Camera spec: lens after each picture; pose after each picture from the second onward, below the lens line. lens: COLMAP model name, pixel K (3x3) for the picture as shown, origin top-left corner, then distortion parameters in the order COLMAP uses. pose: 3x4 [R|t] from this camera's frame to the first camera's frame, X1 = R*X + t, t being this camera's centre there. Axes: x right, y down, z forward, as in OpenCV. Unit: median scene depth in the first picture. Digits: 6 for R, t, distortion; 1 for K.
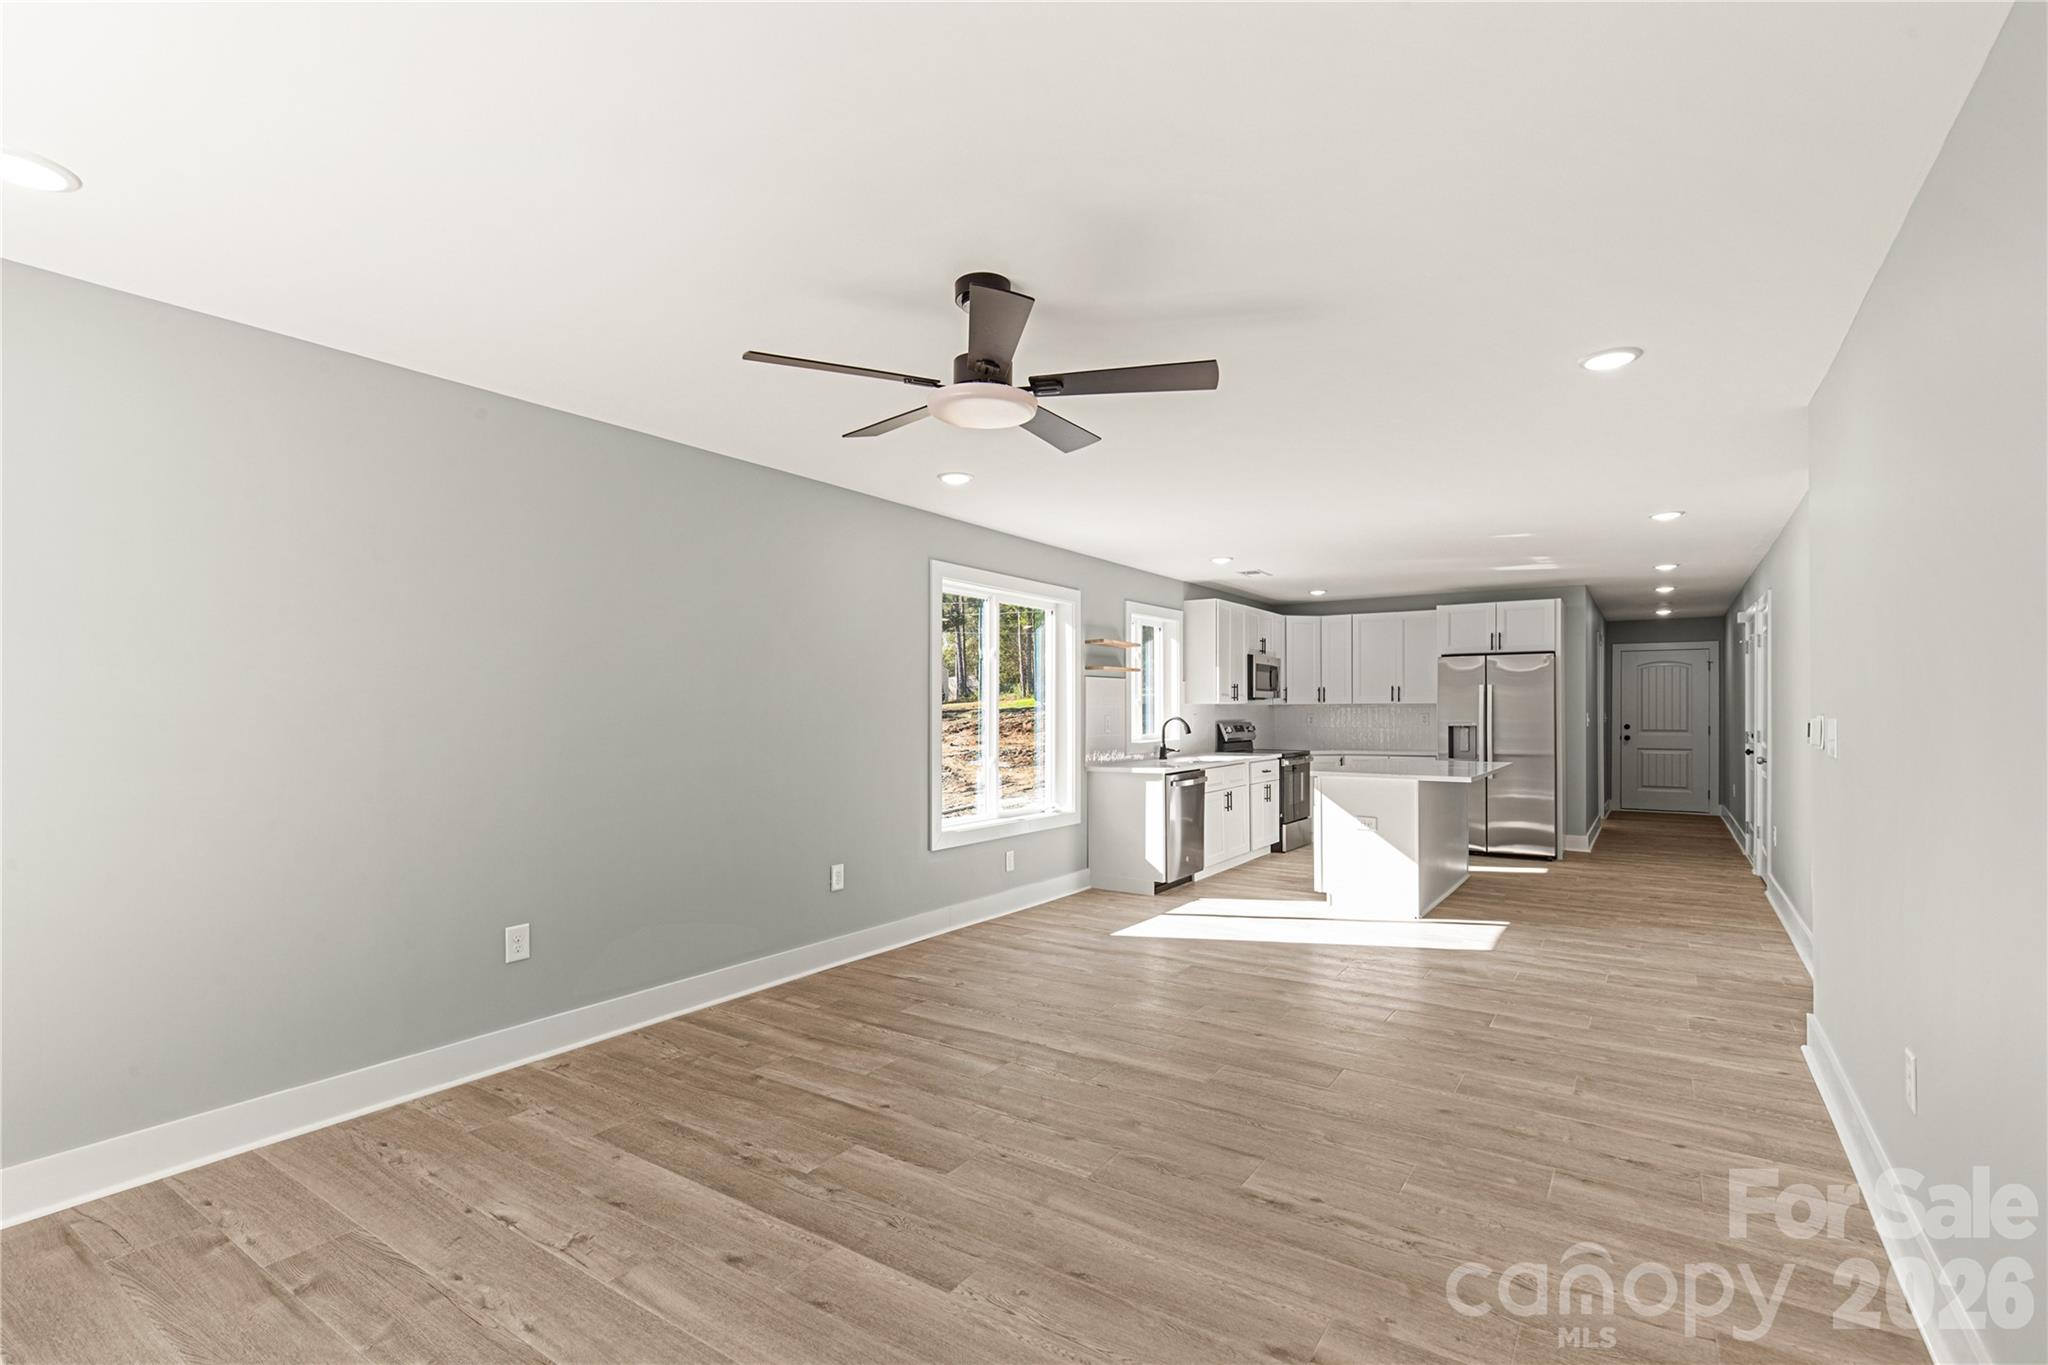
lens RADIAL K [[943.0, 0, 1018.0], [0, 943.0, 683.6], [0, 0, 1]] dist [0.007281, -0.001266]
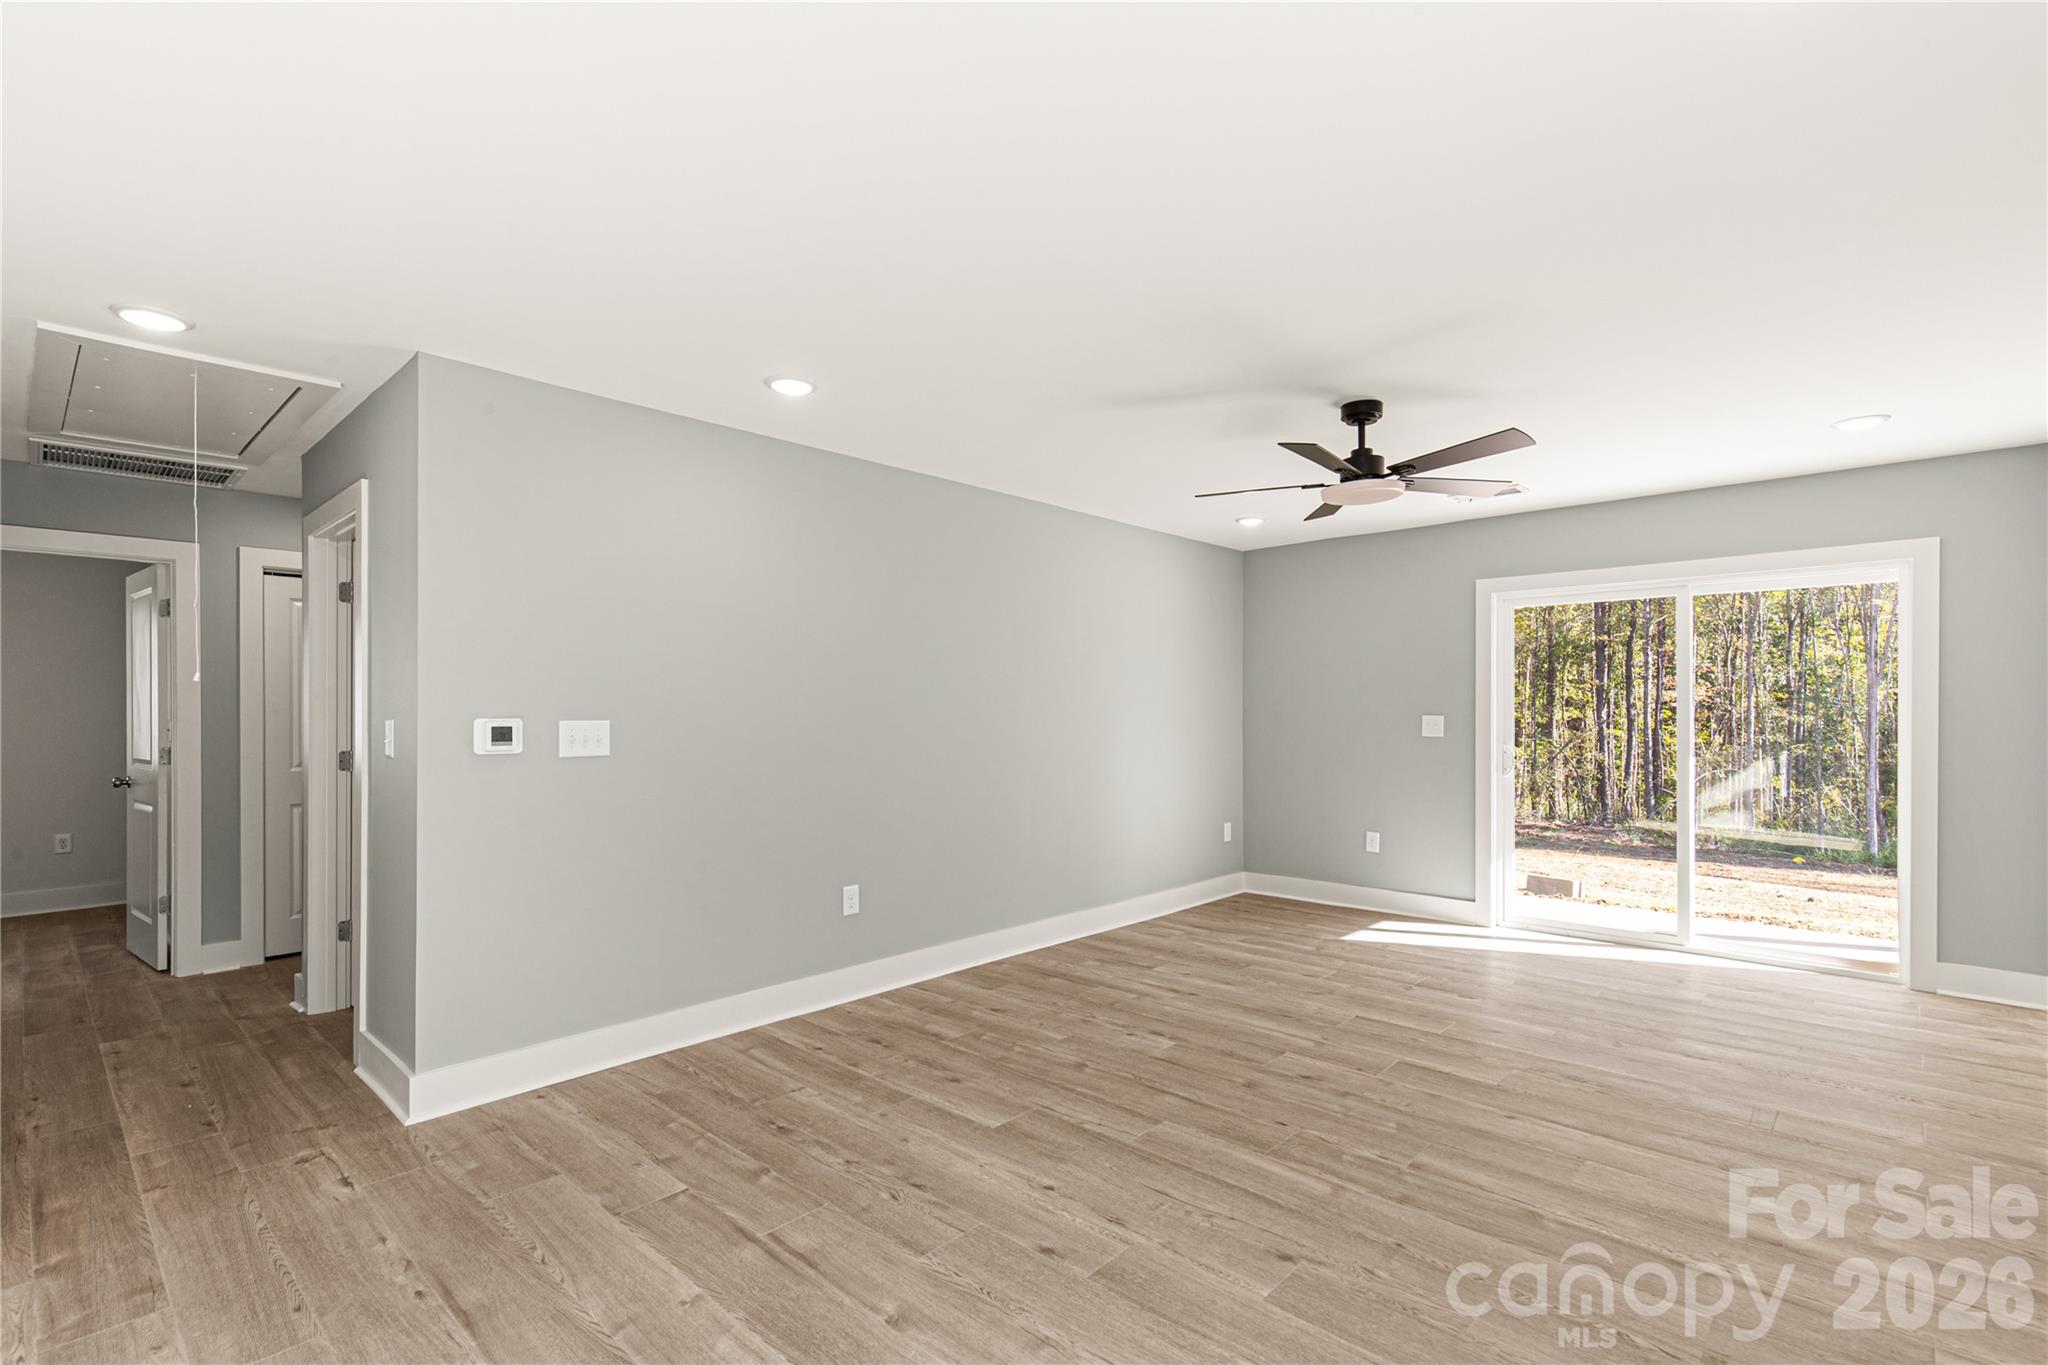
lens RADIAL K [[943.0, 0, 1045.4], [0, 943.0, 707.0], [0, 0, 1]] dist [0.007281, -0.001266]
pose [[-0.991218, 0.003866, 0.132178, 0.158996], [-0.000423, 0.999475, -0.032401, 0.047261], [-0.132234, -0.032173, -0.990696, 1.608040]]
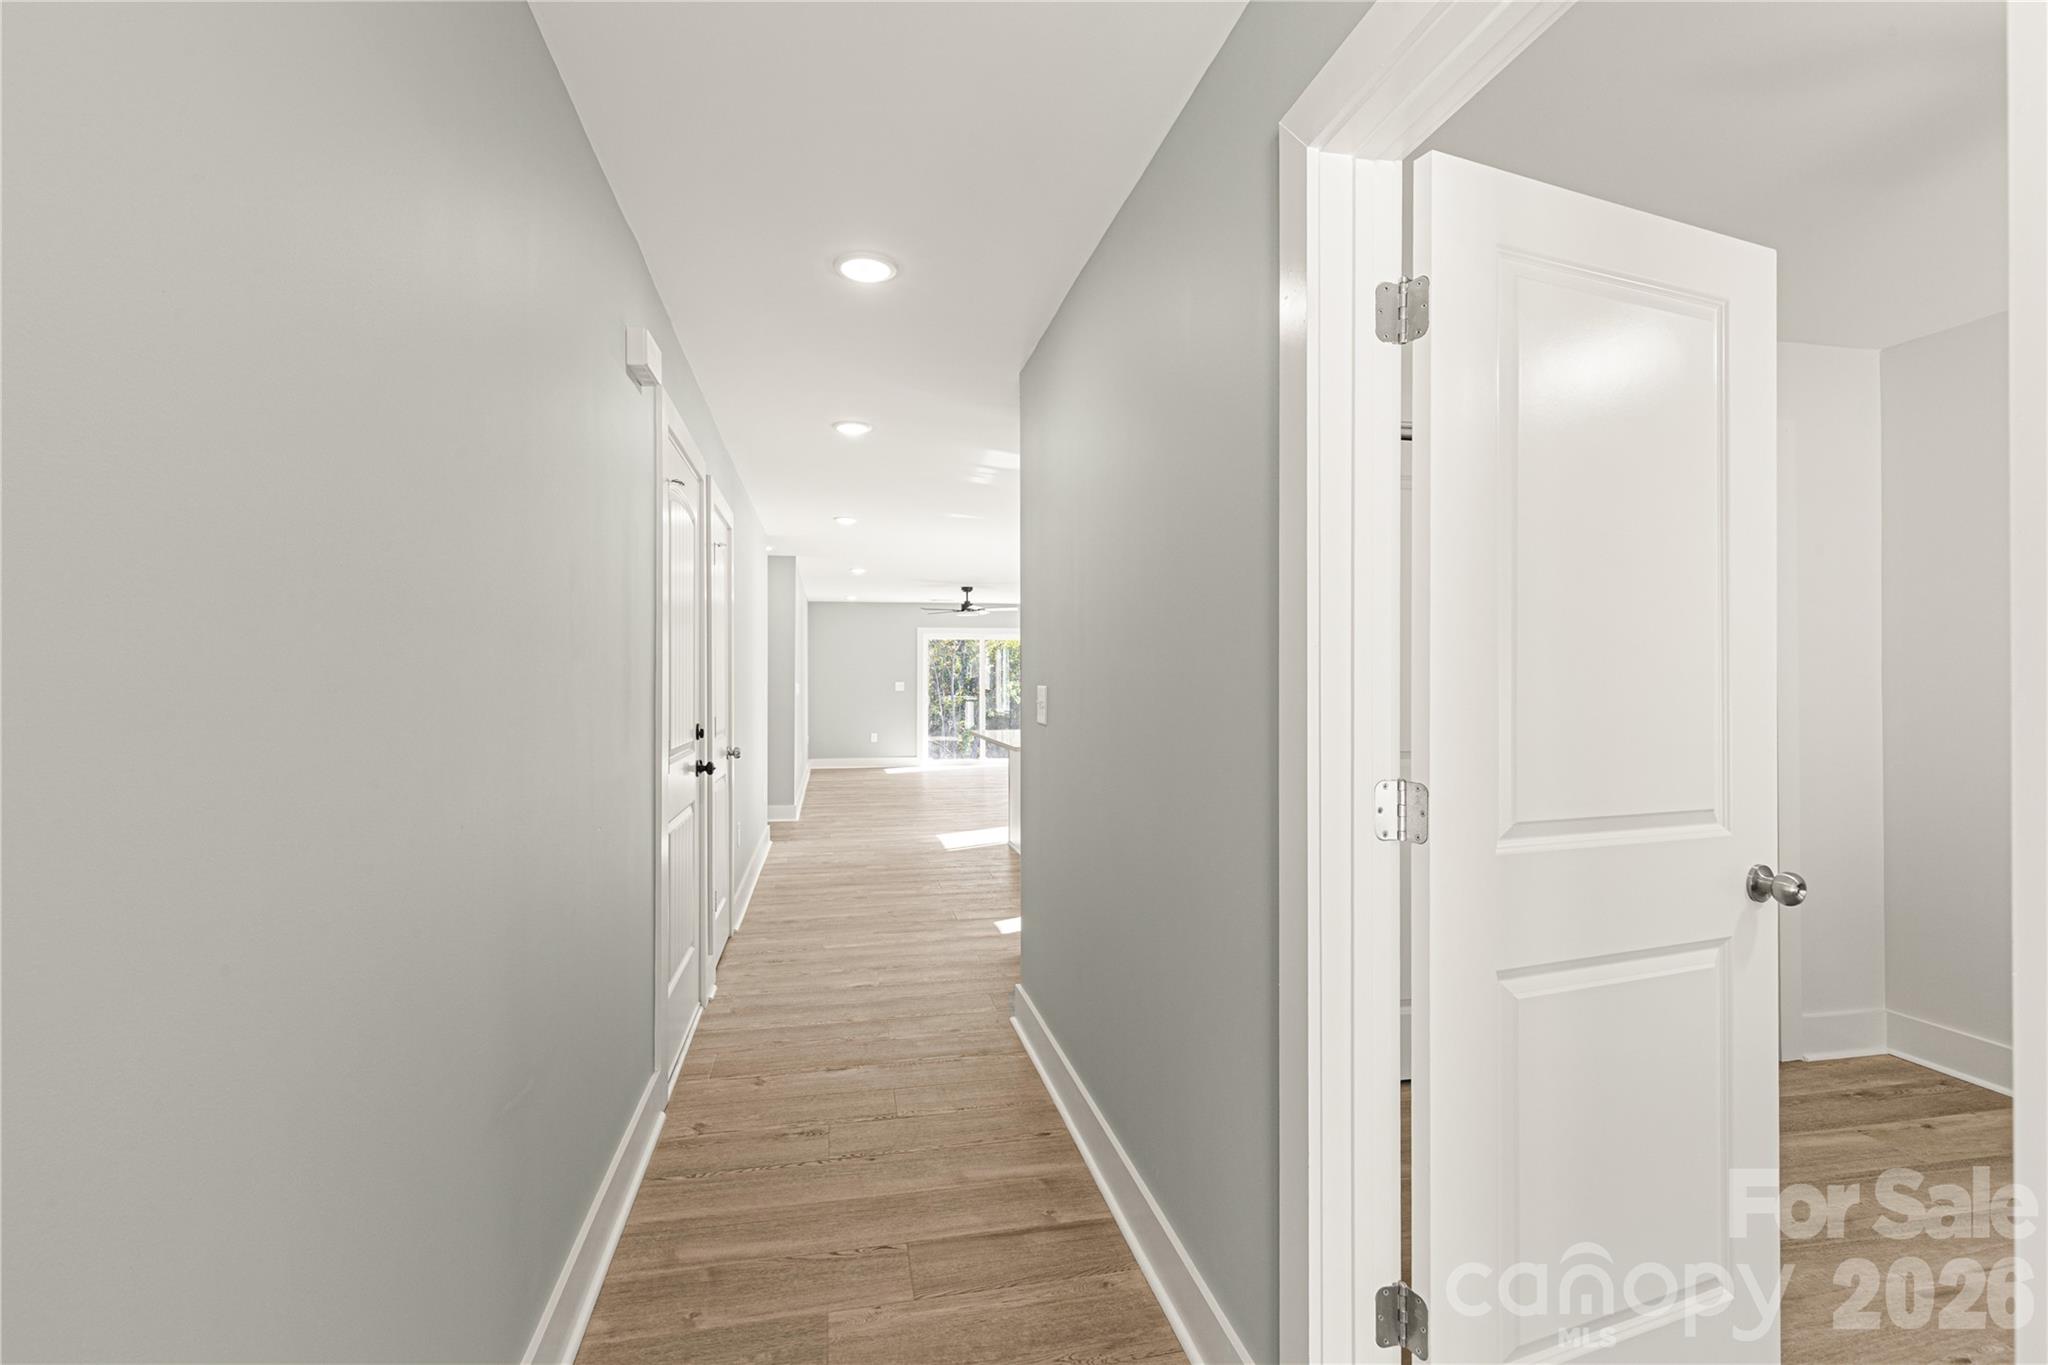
lens RADIAL K [[943.0, 0, 1019.8], [0, 943.0, 687.8], [0, 0, 1]] dist [0.007281, -0.001266]
pose [[-0.696558, 0.010778, -0.717419, 1.991940], [0.030657, 0.999421, -0.014751, 0.095802], [0.716845, -0.032268, -0.696486, 2.855801]]
